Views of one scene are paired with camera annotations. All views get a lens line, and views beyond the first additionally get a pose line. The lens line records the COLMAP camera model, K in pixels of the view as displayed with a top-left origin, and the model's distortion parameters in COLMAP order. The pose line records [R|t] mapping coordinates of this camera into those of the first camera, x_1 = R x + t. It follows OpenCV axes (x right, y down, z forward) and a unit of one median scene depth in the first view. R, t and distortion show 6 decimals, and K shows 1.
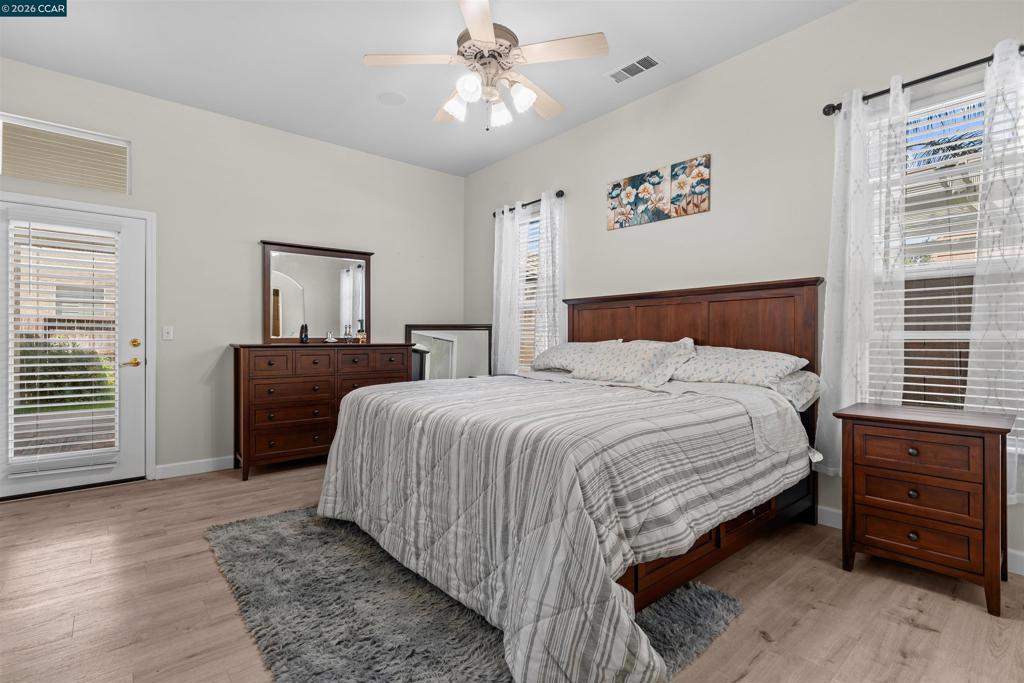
lens RADIAL K [[485.4, 0, 512.0], [0, 485.4, 341.5], [0, 0, 1]] dist [-0.000292, 0.000339]
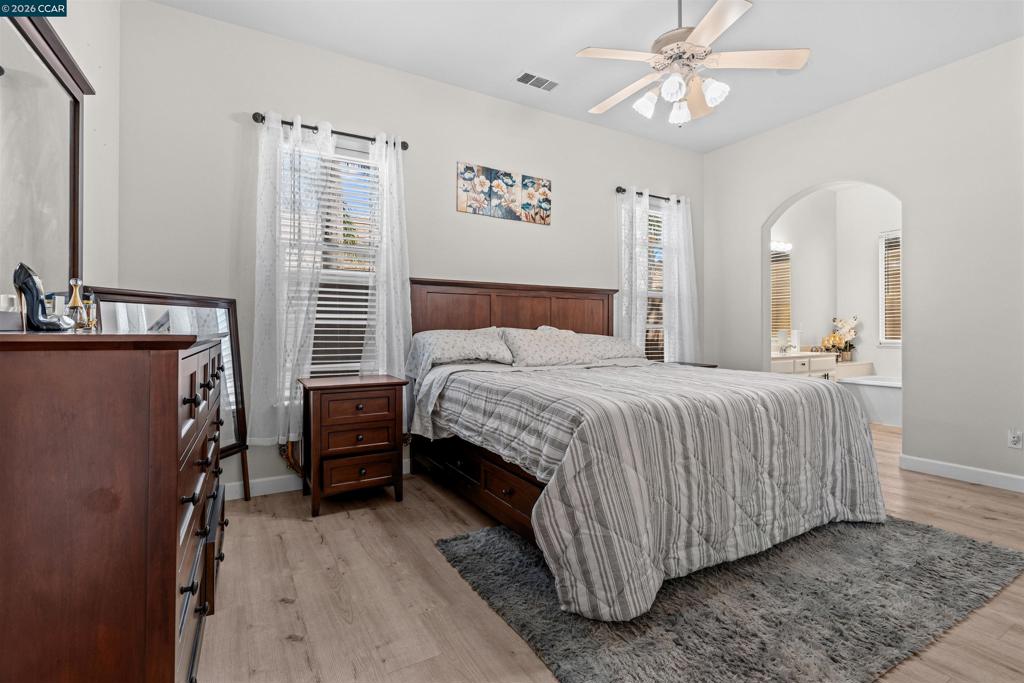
lens RADIAL K [[468.6, 0, 514.0], [0, 468.6, 337.6], [0, 0, 1]] dist [-0.021617, -0.000017]
pose [[0.189706, -0.004178, 0.981832, -0.761748], [0.004858, 0.999983, 0.003316, 0.016840], [-0.981829, 0.004140, 0.189723, 0.811892]]
